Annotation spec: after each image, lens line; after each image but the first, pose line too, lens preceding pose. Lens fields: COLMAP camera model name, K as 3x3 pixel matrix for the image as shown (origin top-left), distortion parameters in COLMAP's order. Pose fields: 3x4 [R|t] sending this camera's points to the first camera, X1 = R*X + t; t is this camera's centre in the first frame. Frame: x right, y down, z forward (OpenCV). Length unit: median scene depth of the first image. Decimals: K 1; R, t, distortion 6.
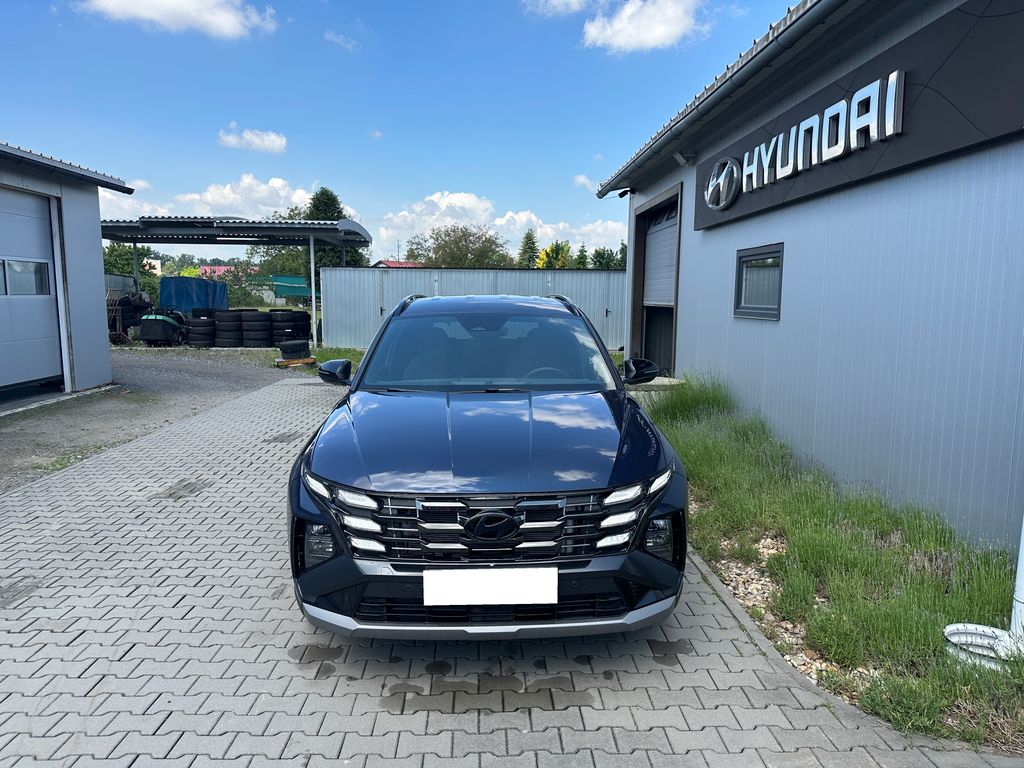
lens RADIAL K [[718.9, 0, 512.0], [0, 718.9, 384.0], [0, 0, 1]] dist [0.032505, -0.053498]
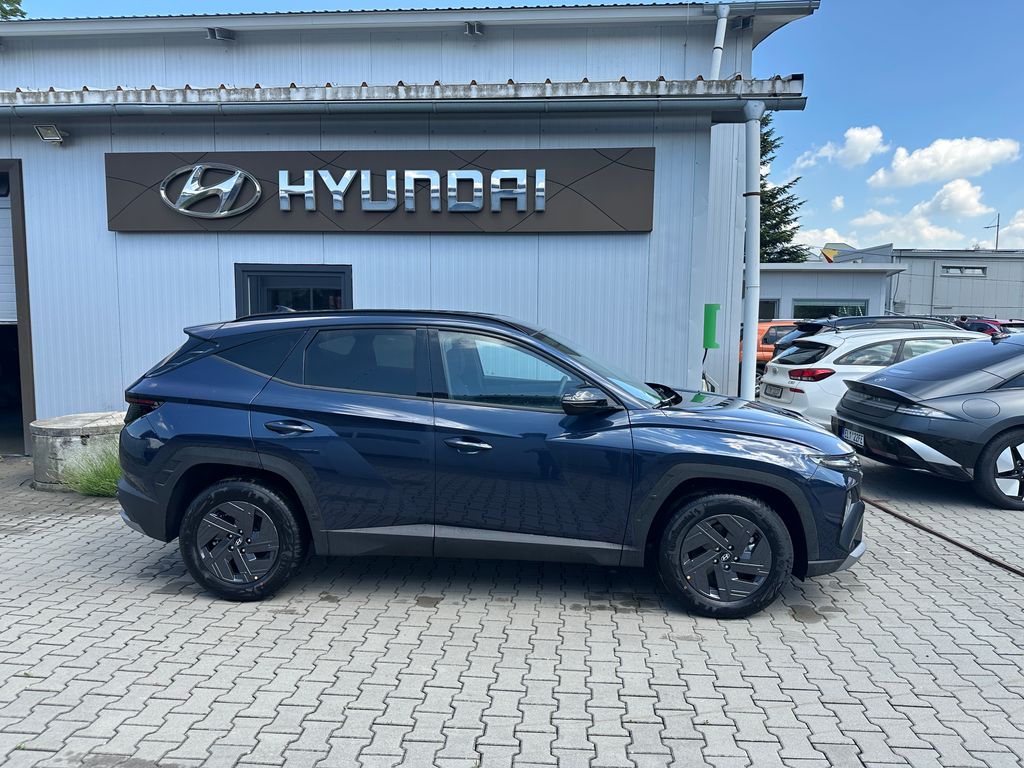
lens RADIAL K [[713.7, 0, 514.1], [0, 713.7, 393.8], [0, 0, 1]] dist [0.033233, -0.060507]
pose [[0.113081, -0.106296, 0.987884, -0.797519], [0.114554, 0.989025, 0.093306, -0.082696], [-0.986960, 0.102615, 0.124017, 0.708103]]
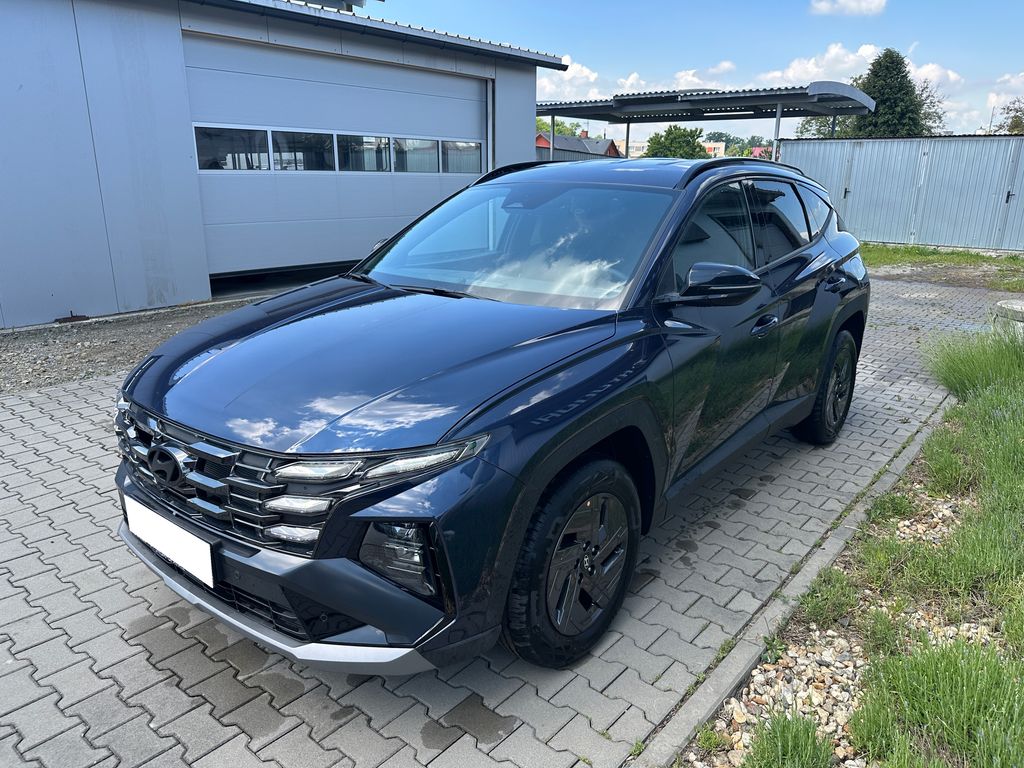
lens RADIAL K [[723.7, 0, 512.0], [0, 723.7, 384.0], [0, 0, 1]] dist [-0.003937, 0.003699]
pose [[0.746211, 0.184997, -0.639489, 0.330325], [-0.084336, 0.979142, 0.184845, -0.024548], [0.660346, -0.084001, 0.746248, 0.317580]]
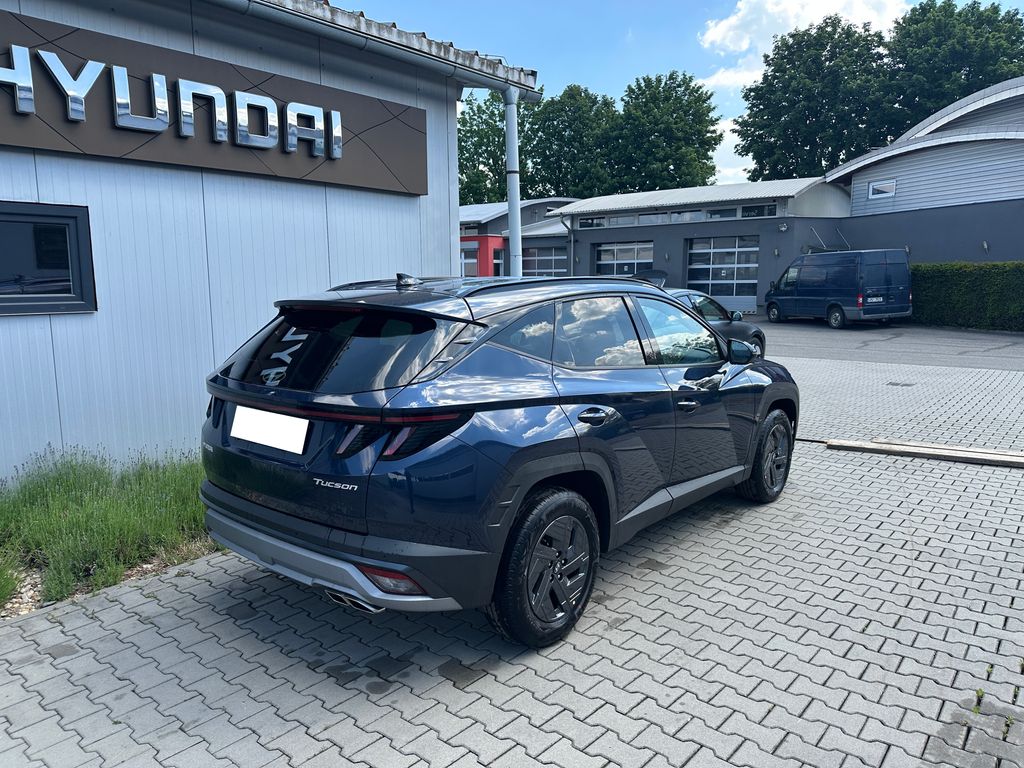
lens RADIAL K [[718.9, 0, 512.0], [0, 718.9, 384.0], [0, 0, 1]] dist [0.032505, -0.053498]
pose [[-0.742433, -0.096493, 0.662934, -0.503070], [0.084713, 0.968106, 0.235784, -0.177260], [-0.664542, 0.231213, -0.710580, 1.428305]]
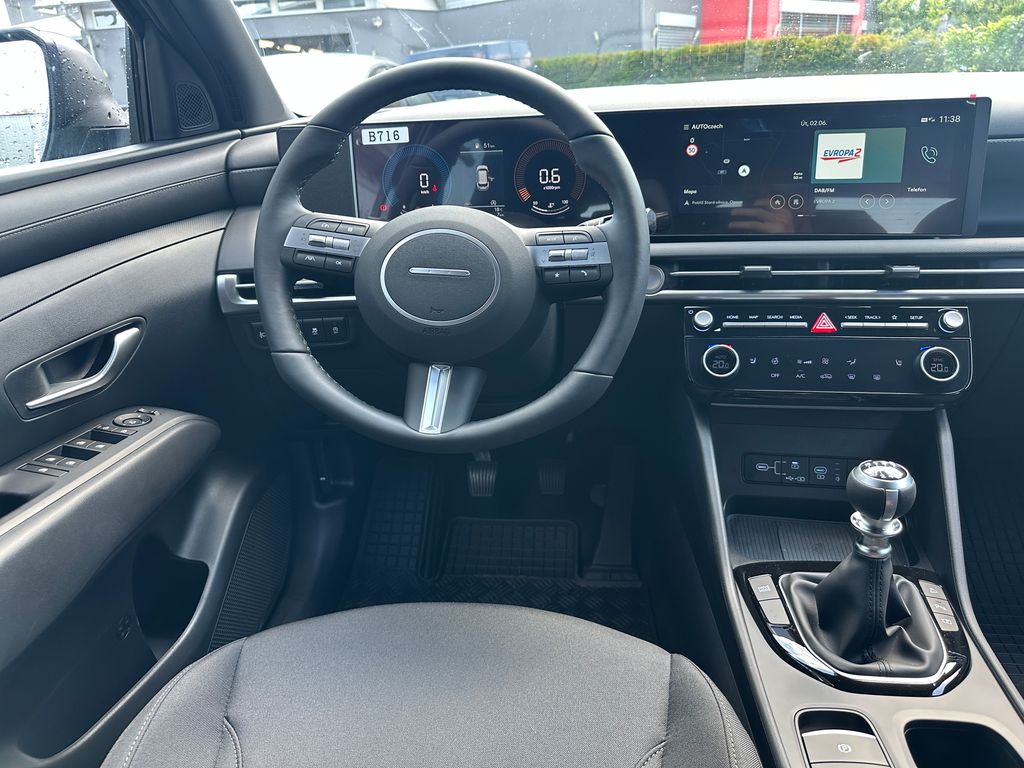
lens RADIAL K [[737.2, 0, 517.2], [0, 737.2, 378.8], [0, 0, 1]] dist [0.032920, -0.055990]
pose [[-0.986759, -0.007373, 0.162028, -0.008538], [0.070419, 0.880428, 0.468922, -0.036226], [-0.146112, 0.474123, -0.868250, 0.903618]]
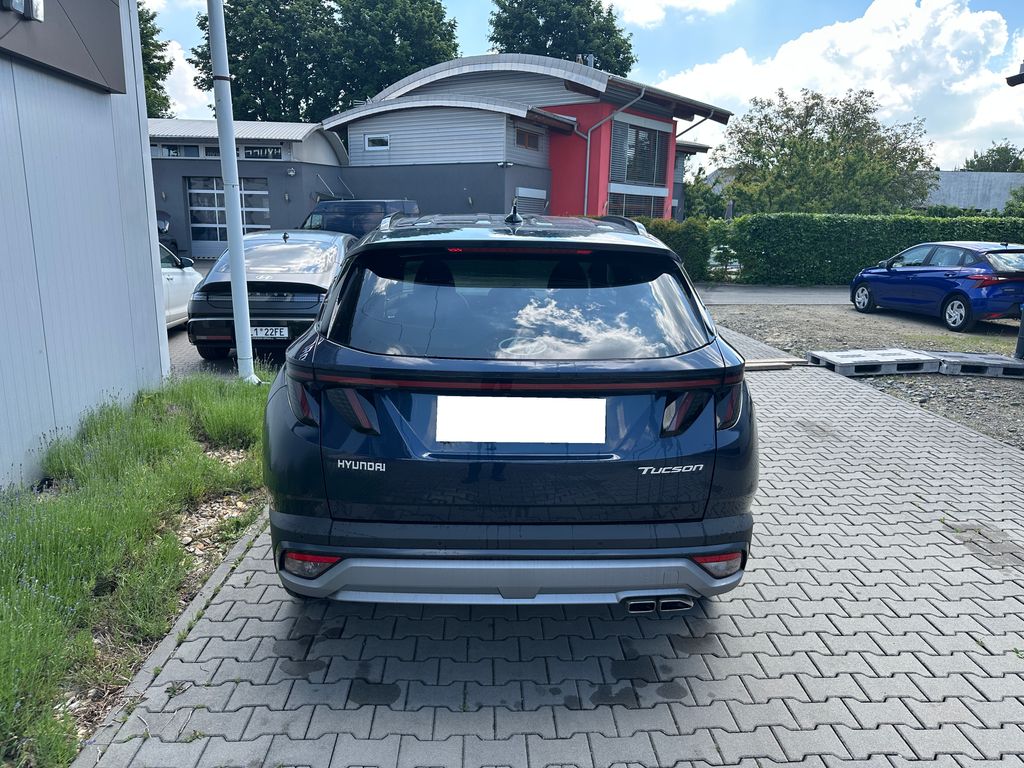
lens RADIAL K [[718.9, 0, 512.0], [0, 718.9, 384.0], [0, 0, 1]] dist [0.032505, -0.053498]
pose [[-0.999814, -0.017539, -0.008058, -0.034795], [-0.019216, 0.943784, 0.330005, -0.179410], [0.001817, 0.330099, -0.943945, 1.528676]]
